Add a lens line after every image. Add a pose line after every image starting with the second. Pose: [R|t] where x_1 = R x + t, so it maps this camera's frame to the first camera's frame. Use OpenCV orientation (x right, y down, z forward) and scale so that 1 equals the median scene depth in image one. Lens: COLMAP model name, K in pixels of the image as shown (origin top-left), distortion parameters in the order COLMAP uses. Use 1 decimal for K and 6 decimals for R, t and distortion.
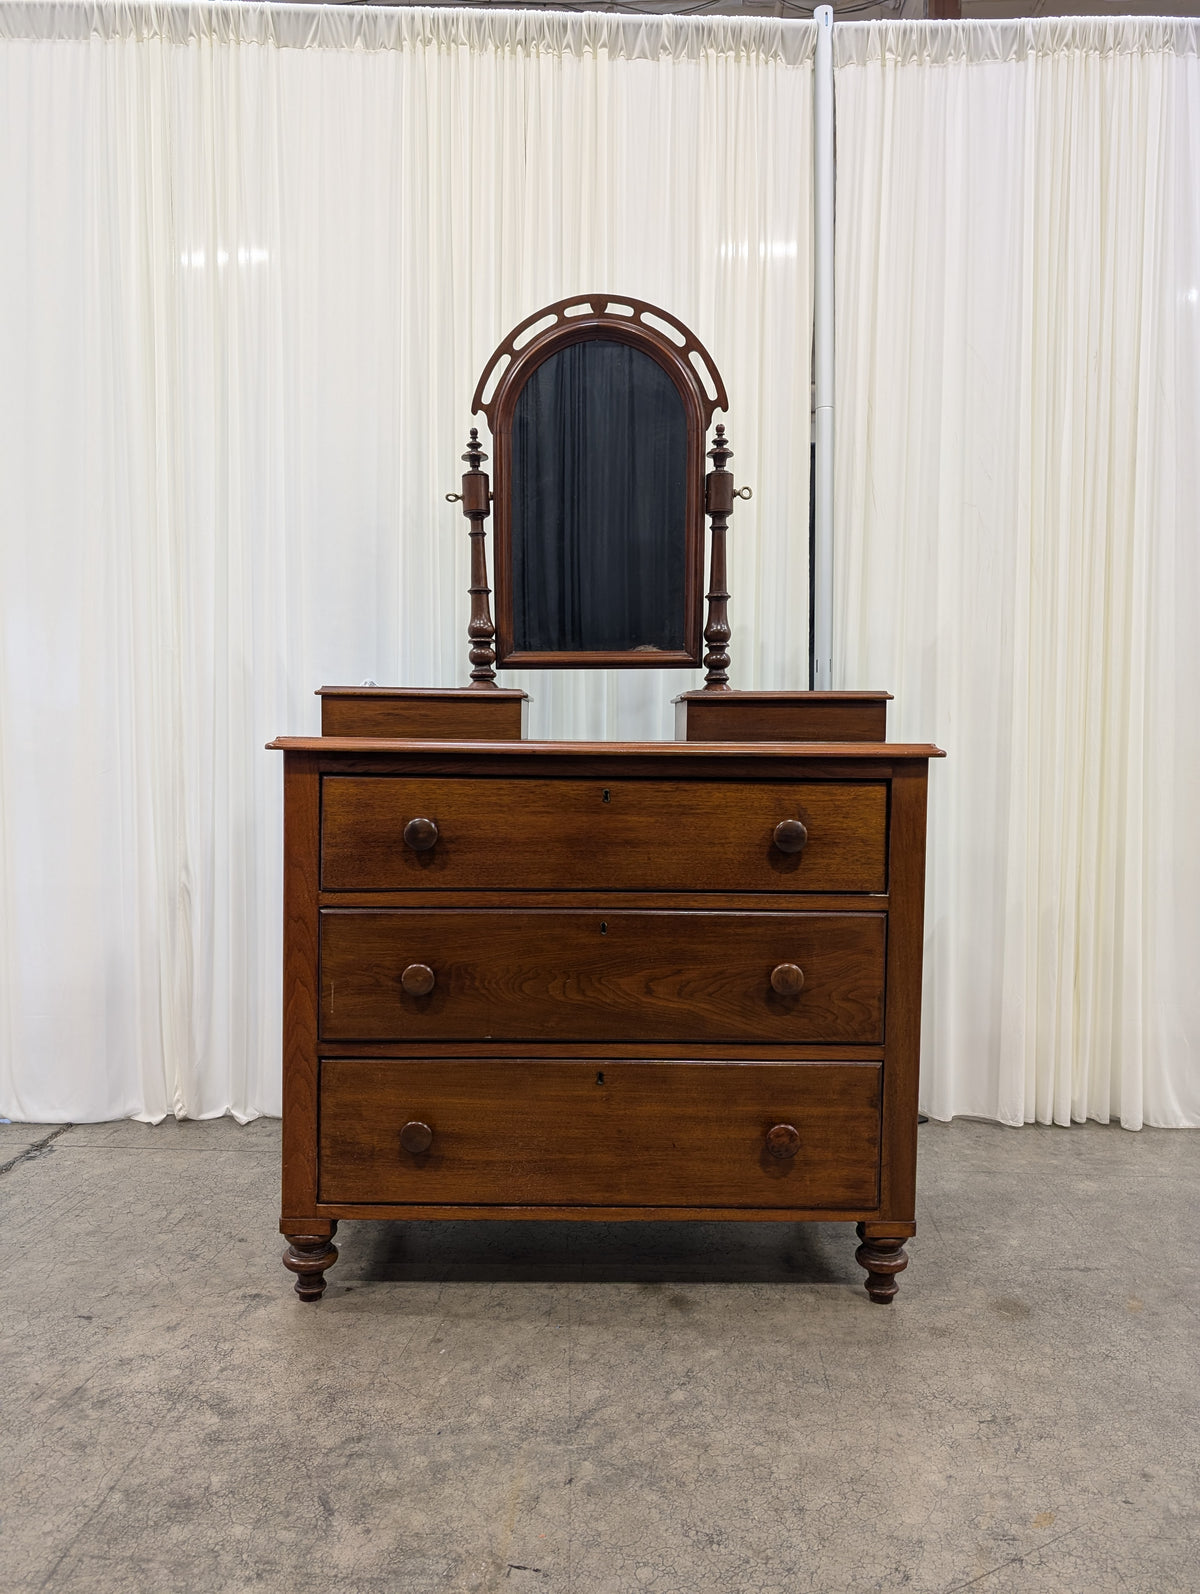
lens RADIAL K [[1145.6, 0, 591.9], [0, 1145.6, 794.1], [0, 0, 1]] dist [0.036747, -0.031182]
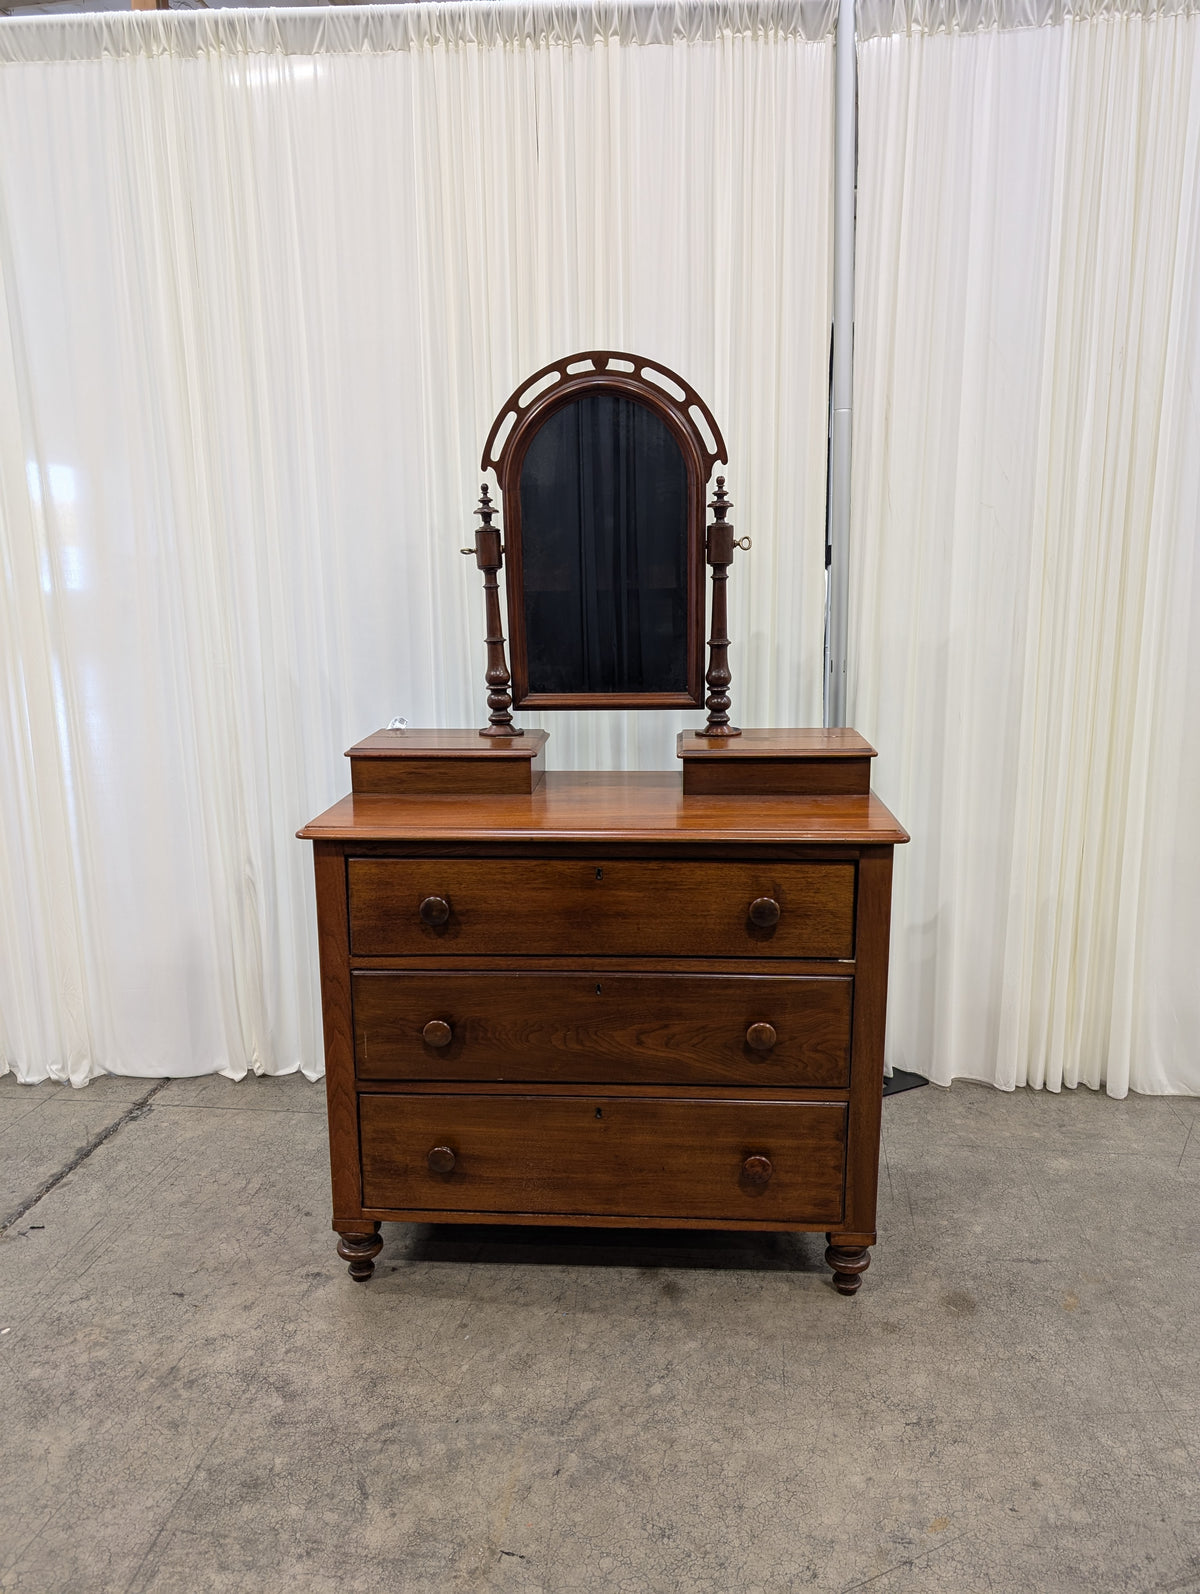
lens RADIAL K [[1145.6, 0, 597.9], [0, 1145.6, 795.6], [0, 0, 1]] dist [0.036747, -0.031182]
pose [[0.997323, -0.005426, -0.072918, 0.091703], [0.016822, 0.987520, 0.156596, -0.244614], [0.071159, -0.157403, 0.984967, -0.080765]]
